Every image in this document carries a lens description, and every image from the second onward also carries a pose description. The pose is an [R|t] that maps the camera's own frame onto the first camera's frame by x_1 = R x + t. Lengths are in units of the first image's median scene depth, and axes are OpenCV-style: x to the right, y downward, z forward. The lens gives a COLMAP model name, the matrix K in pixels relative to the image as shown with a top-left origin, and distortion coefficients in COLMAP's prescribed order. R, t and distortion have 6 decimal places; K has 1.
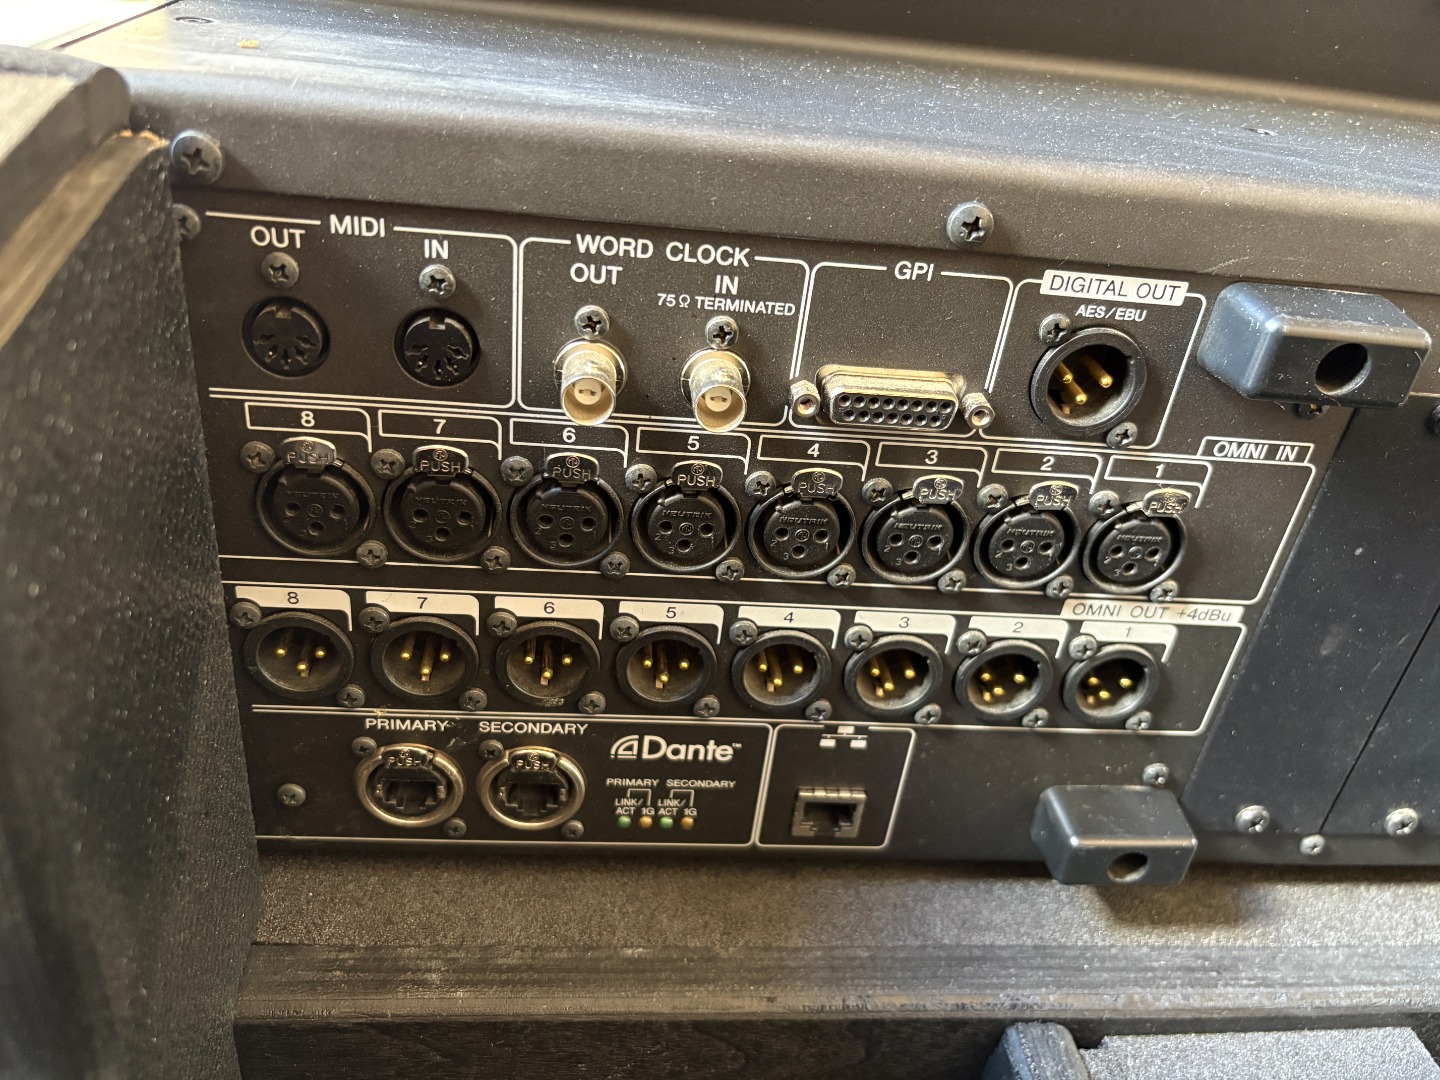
lens RADIAL K [[1099.9, 0, 722.0], [0, 1099.9, 613.1], [0, 0, 1]] dist [0.014384, 0.001533]
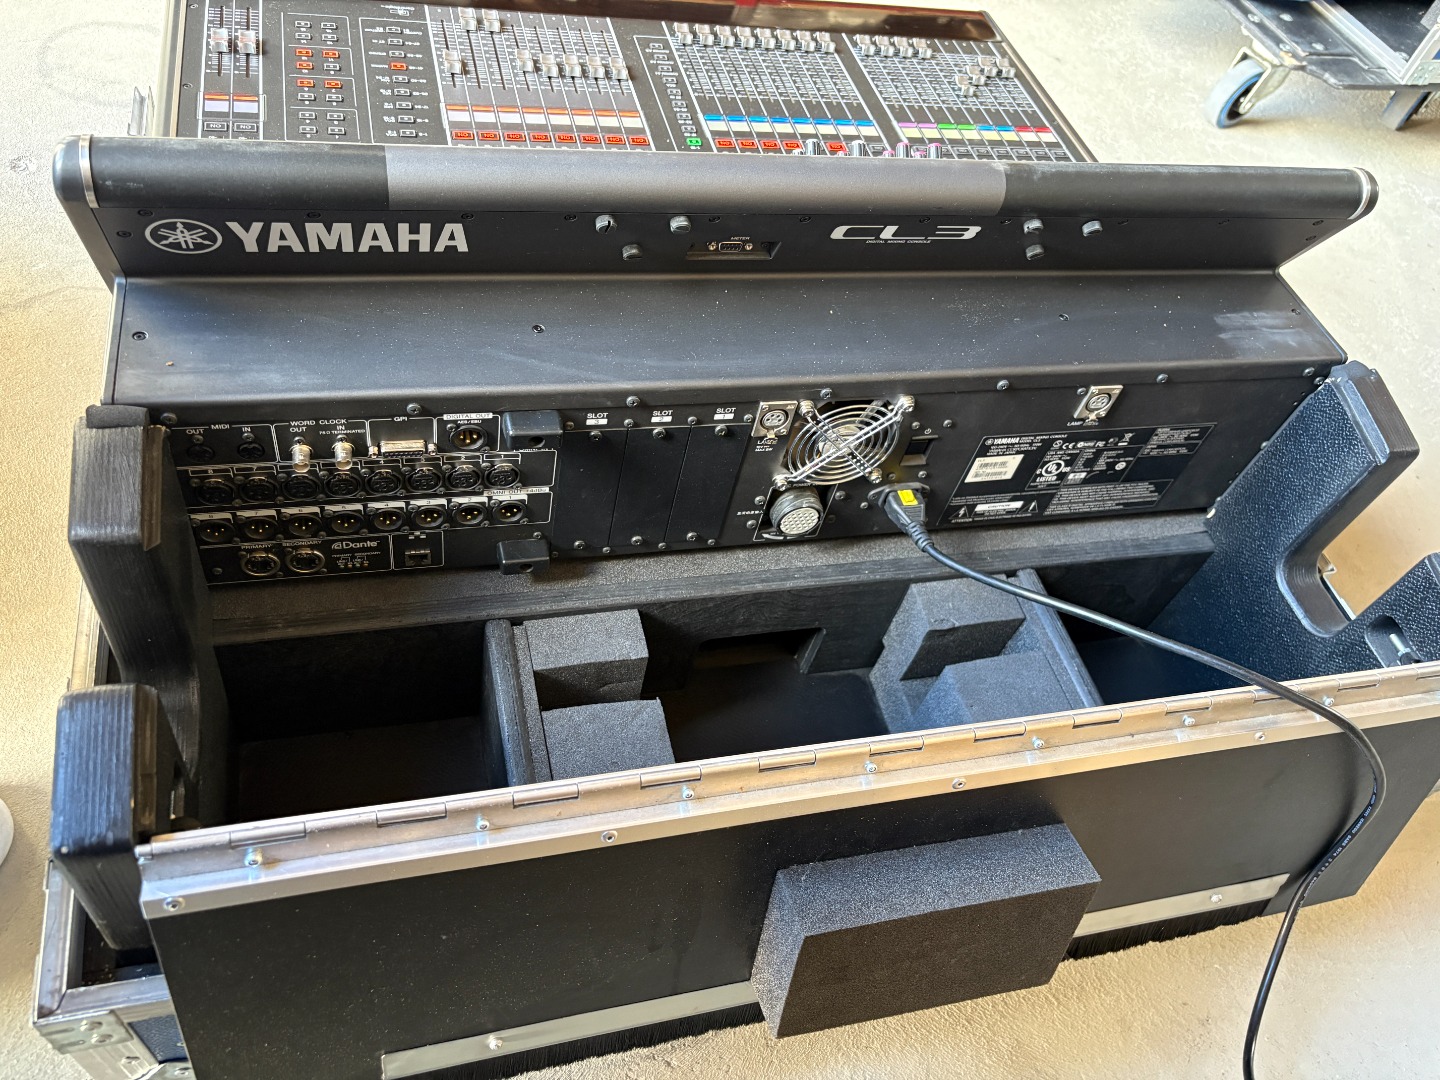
lens RADIAL K [[1060.9, 0, 711.7], [0, 1060.9, 536.3], [0, 0, 1]] dist [0.058490, -0.081790]
pose [[0.987610, -0.070807, 0.140047, 0.495679], [0.021308, 0.944661, 0.327355, -0.801768], [-0.155476, -0.320315, 0.934465, -1.772033]]
